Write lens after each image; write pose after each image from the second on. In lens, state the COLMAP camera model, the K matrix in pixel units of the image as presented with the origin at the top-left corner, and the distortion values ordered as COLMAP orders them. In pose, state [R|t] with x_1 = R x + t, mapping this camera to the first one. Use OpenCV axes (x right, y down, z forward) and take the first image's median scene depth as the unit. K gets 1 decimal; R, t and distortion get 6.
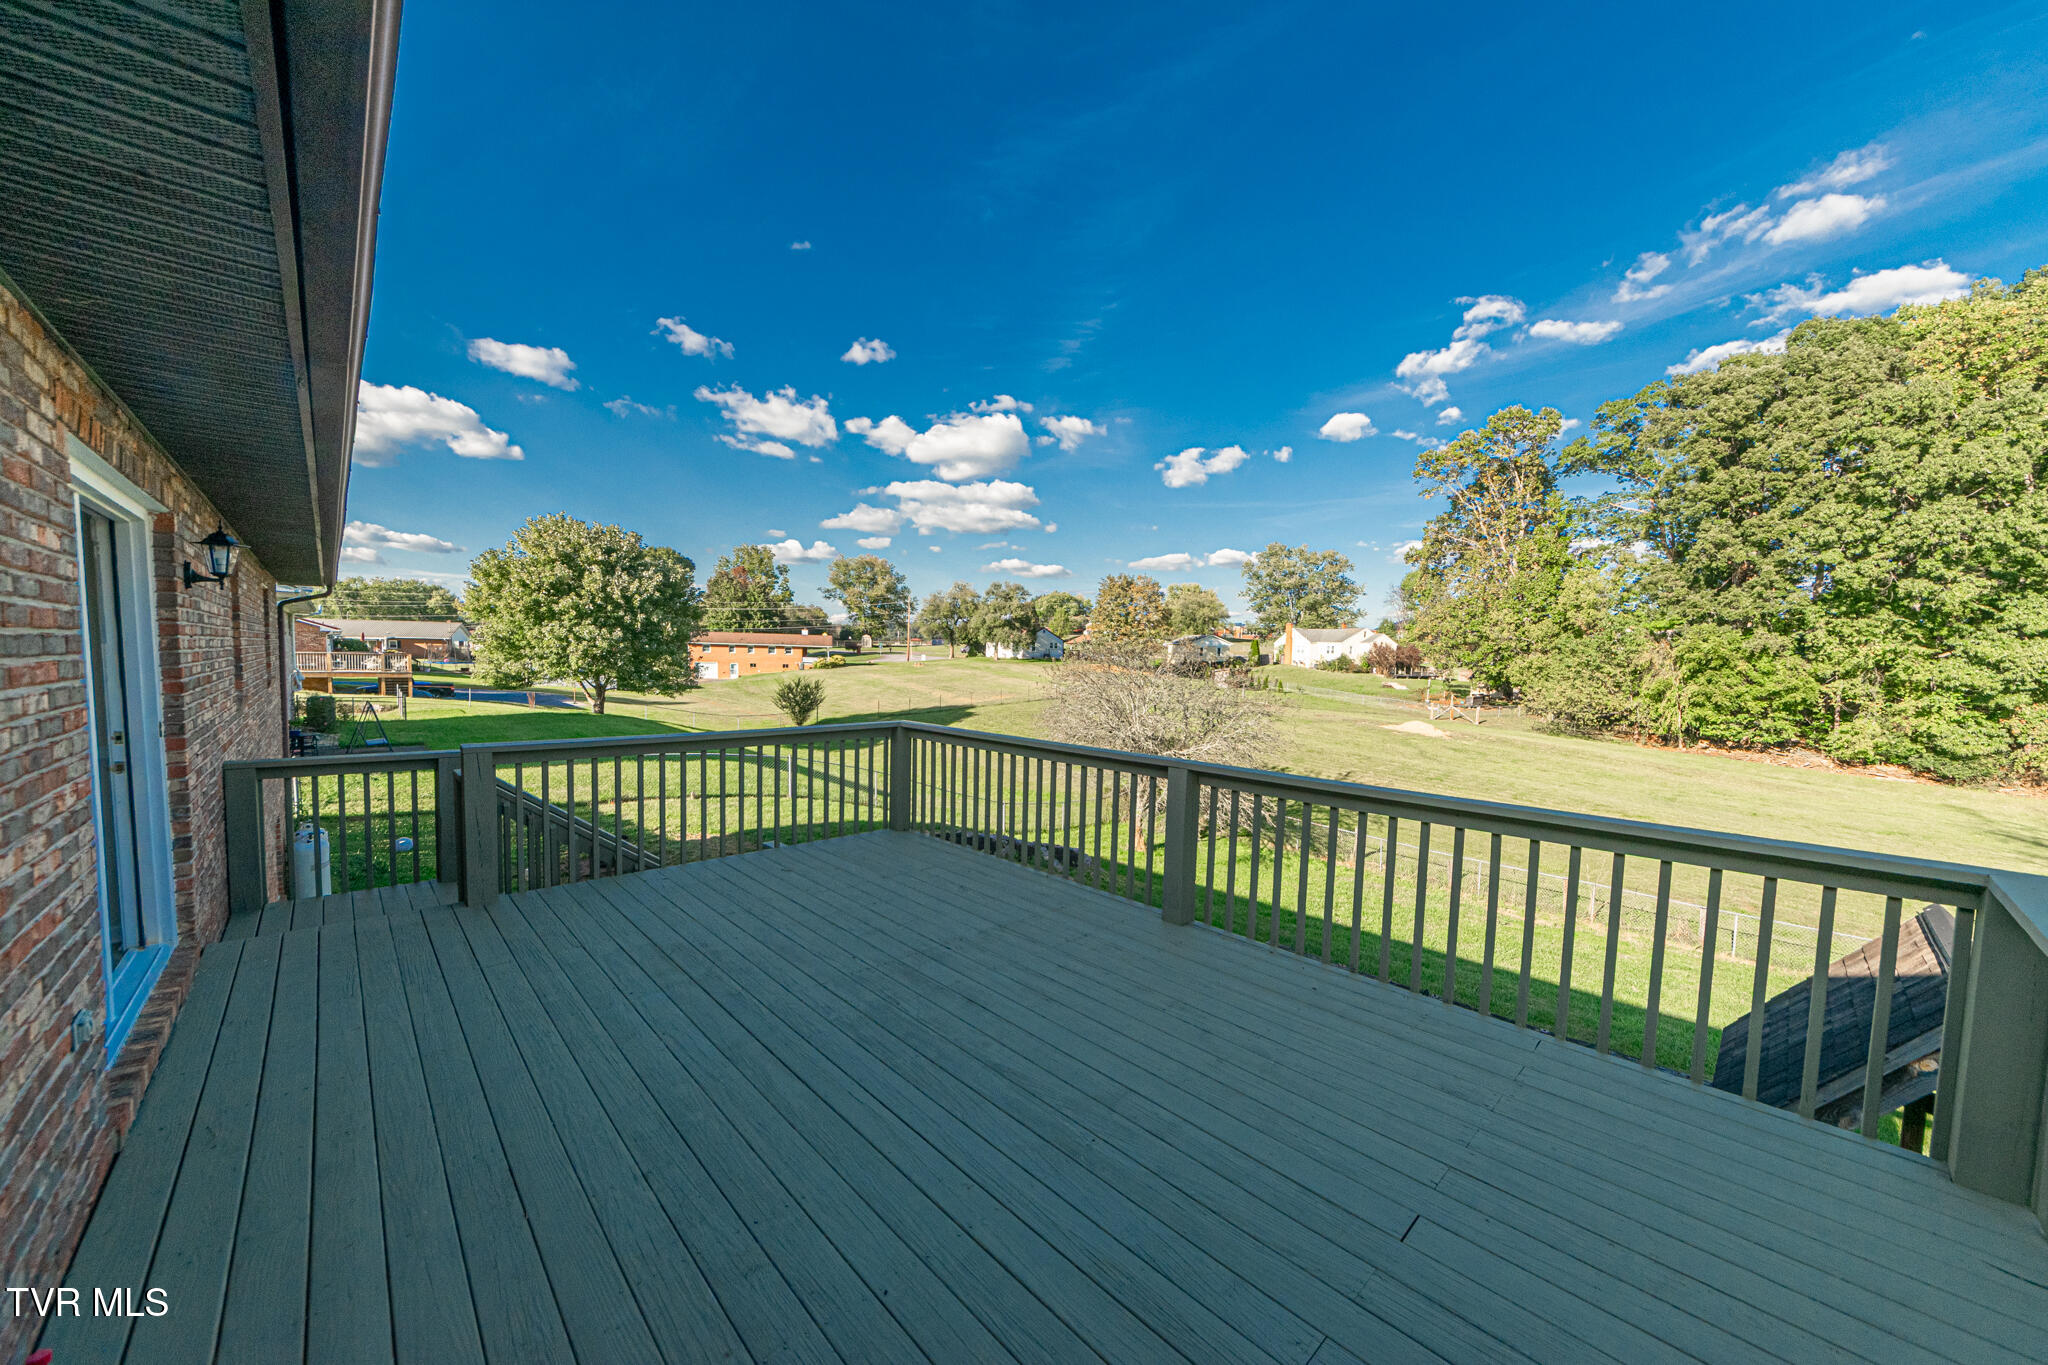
lens RADIAL K [[738.0, 0, 1023.5], [0, 738.0, 702.6], [0, 0, 1]] dist [0.001926, -0.001202]
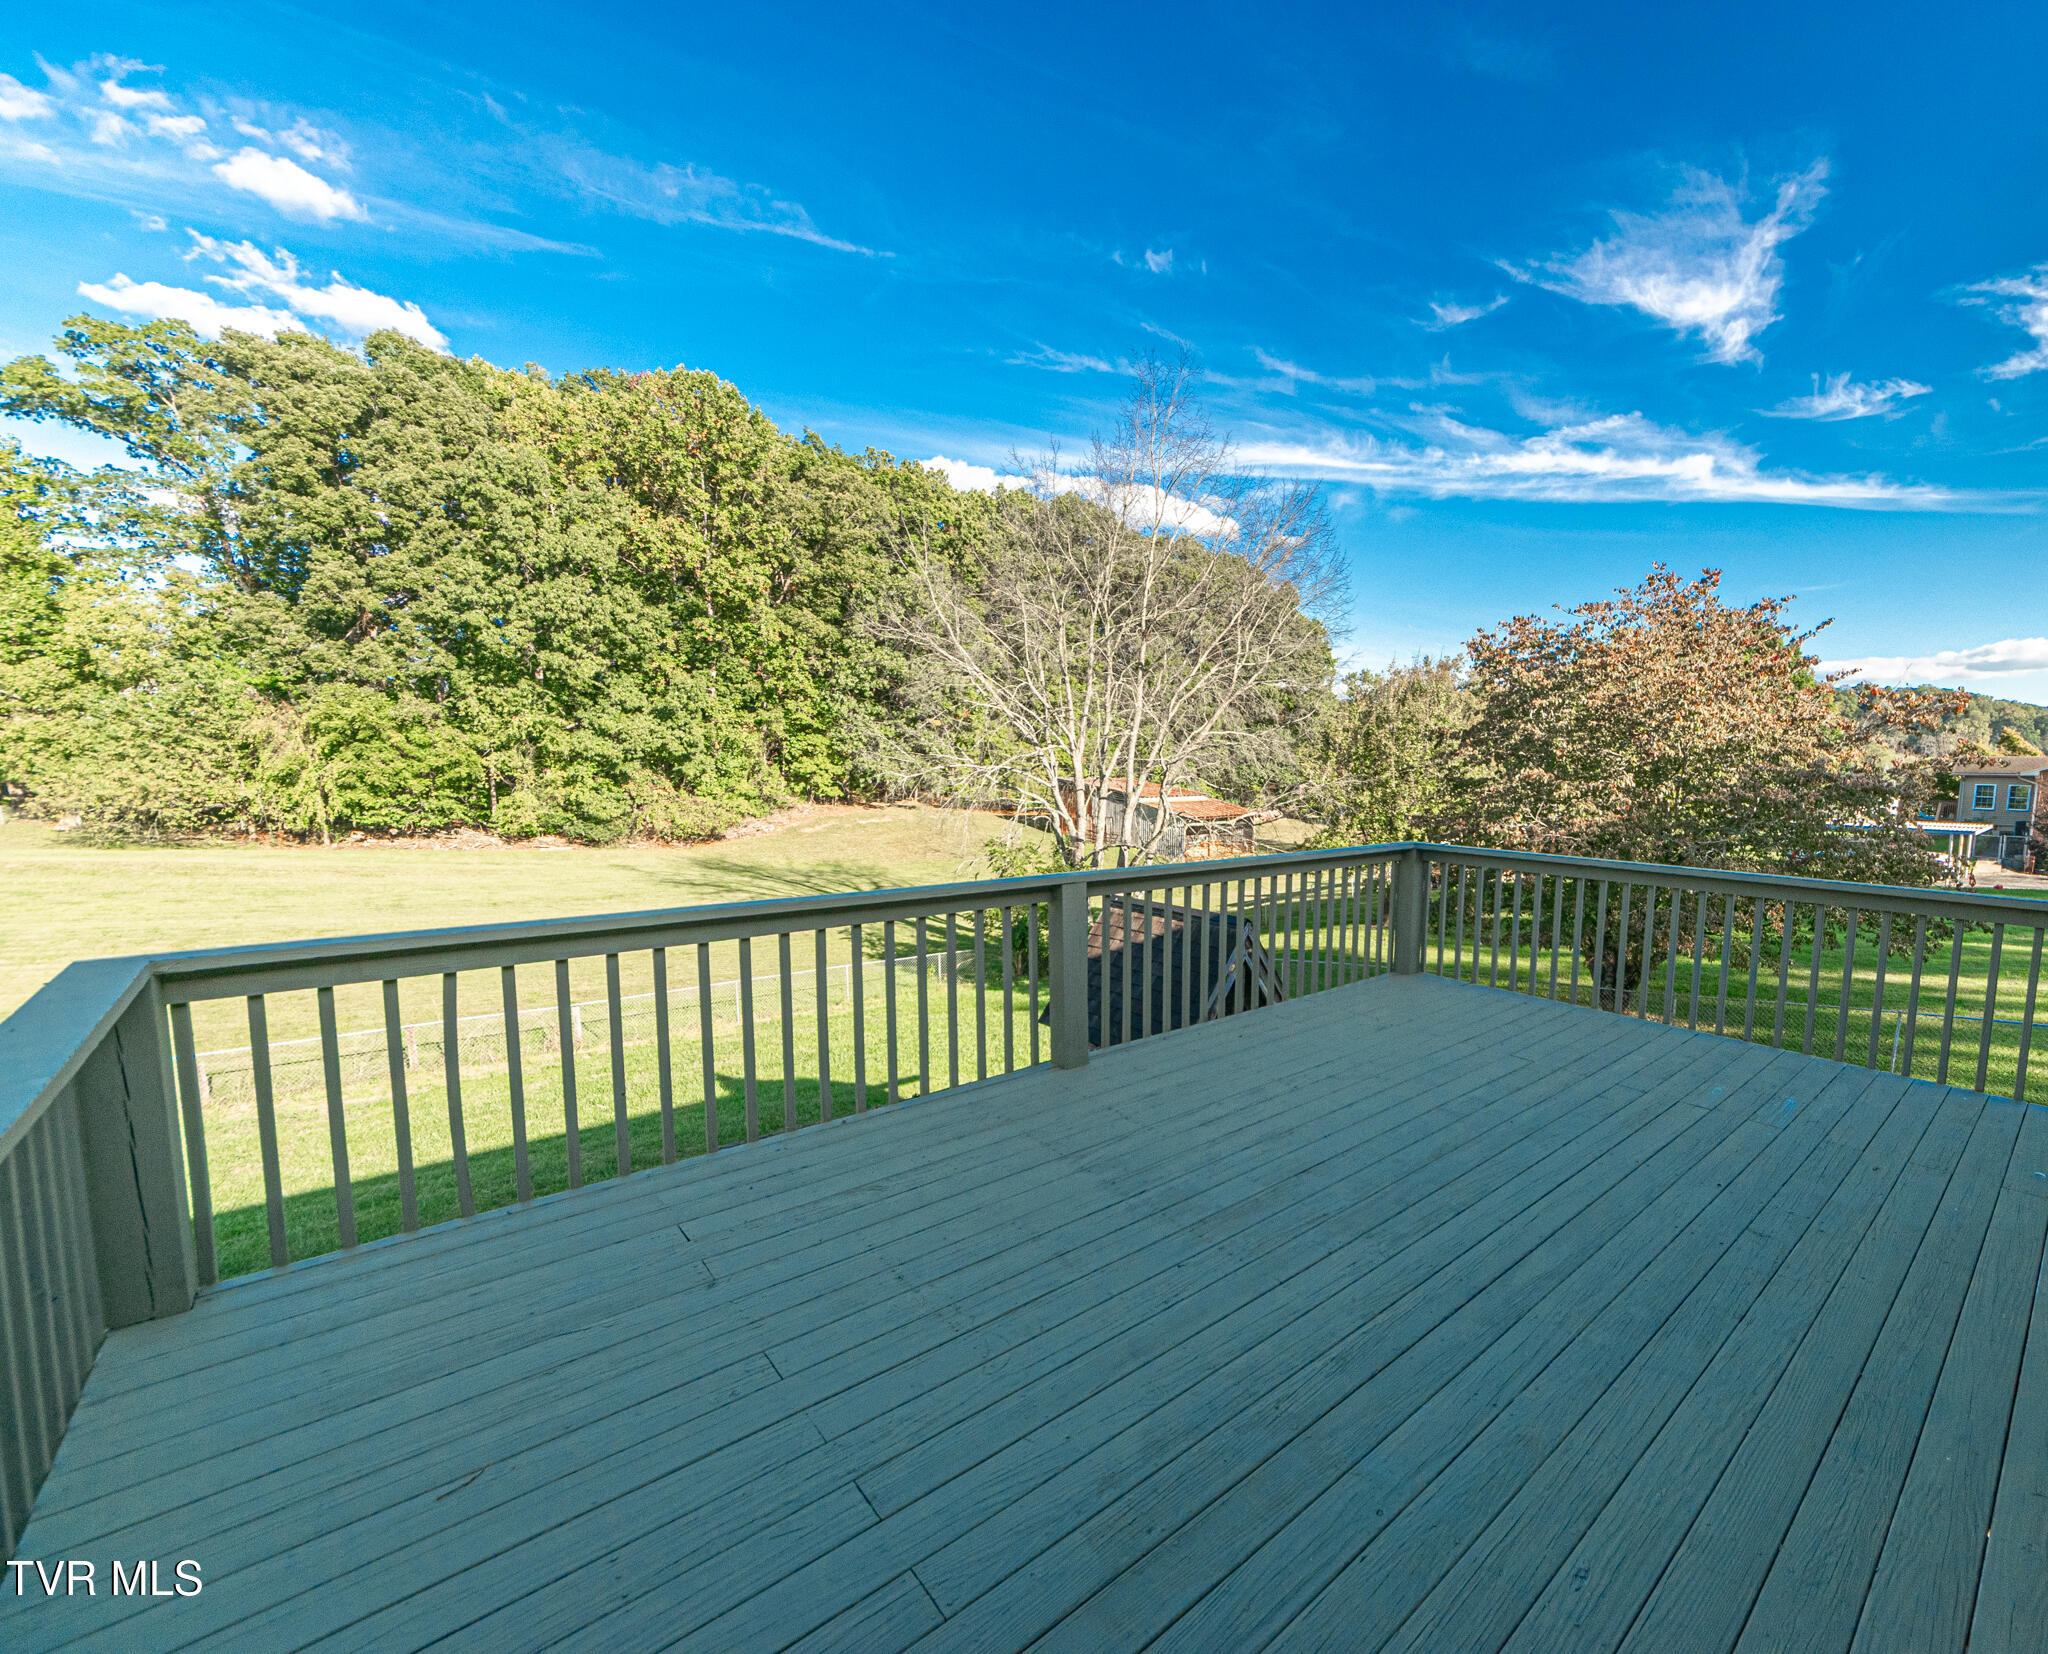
lens RADIAL K [[903.0, 0, 1236.6], [0, 903.0, 852.6], [0, 0, 1]] dist [-0.009073, 0.000571]
pose [[-0.026705, -0.128019, 0.991412, -0.071999], [0.047662, 0.990475, 0.129182, -0.005906], [-0.998506, 0.050703, -0.020349, 0.075704]]
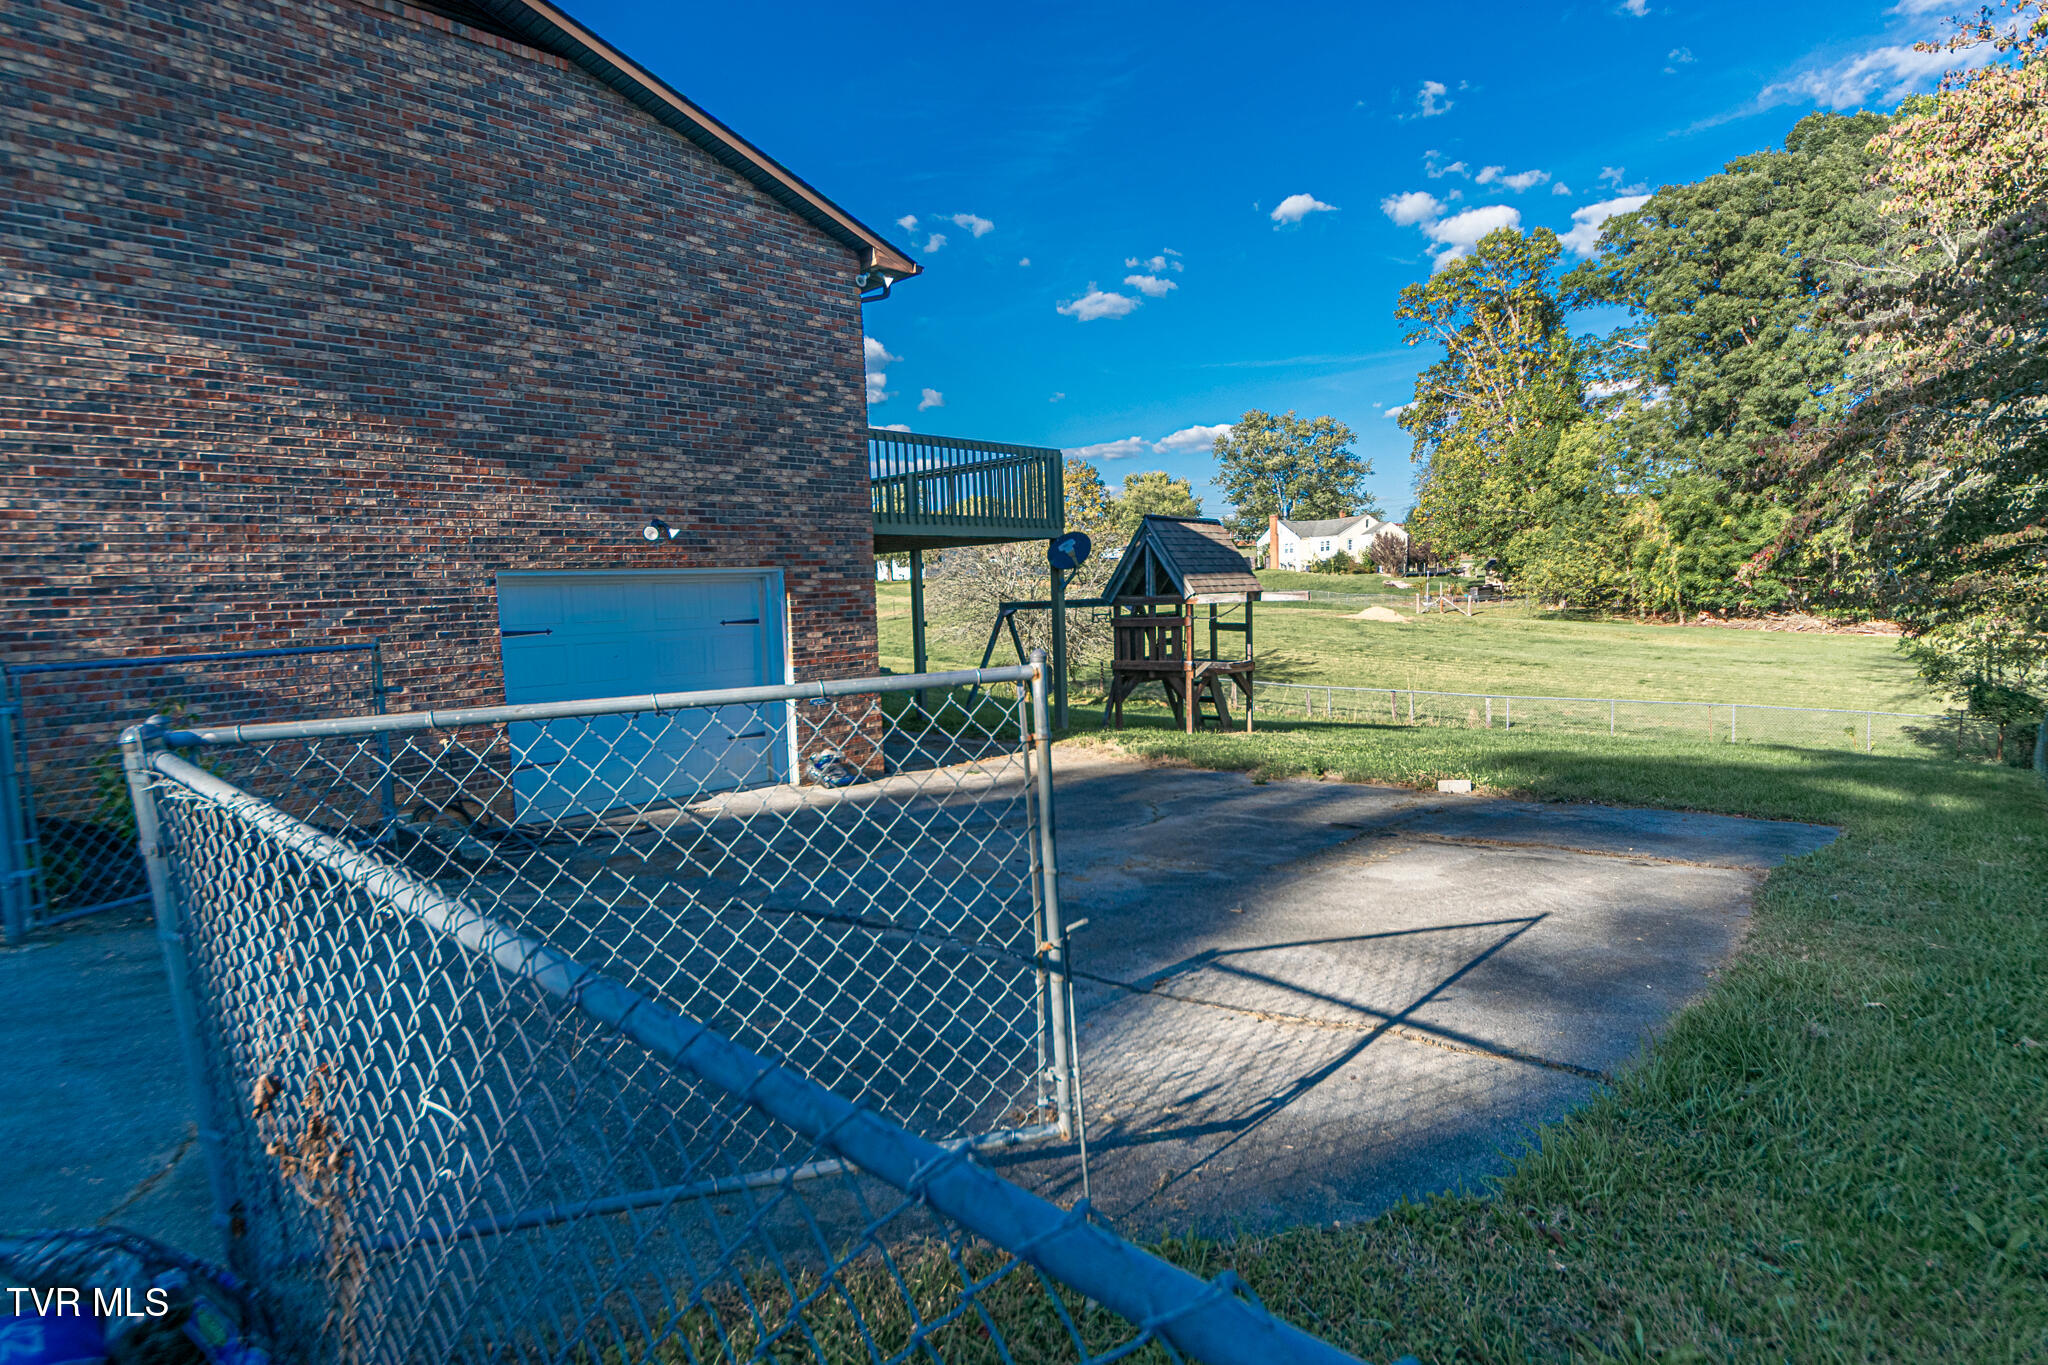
lens RADIAL K [[1068.0, 0, 1020.7], [0, 1068.0, 678.5], [0, 0, 1]] dist [0.025894, -0.000545]
pose [[0.995691, -0.060616, 0.070173, 0.026804], [0.059392, 0.998046, 0.019404, 0.062068], [-0.071212, -0.015153, 0.997346, -0.229627]]
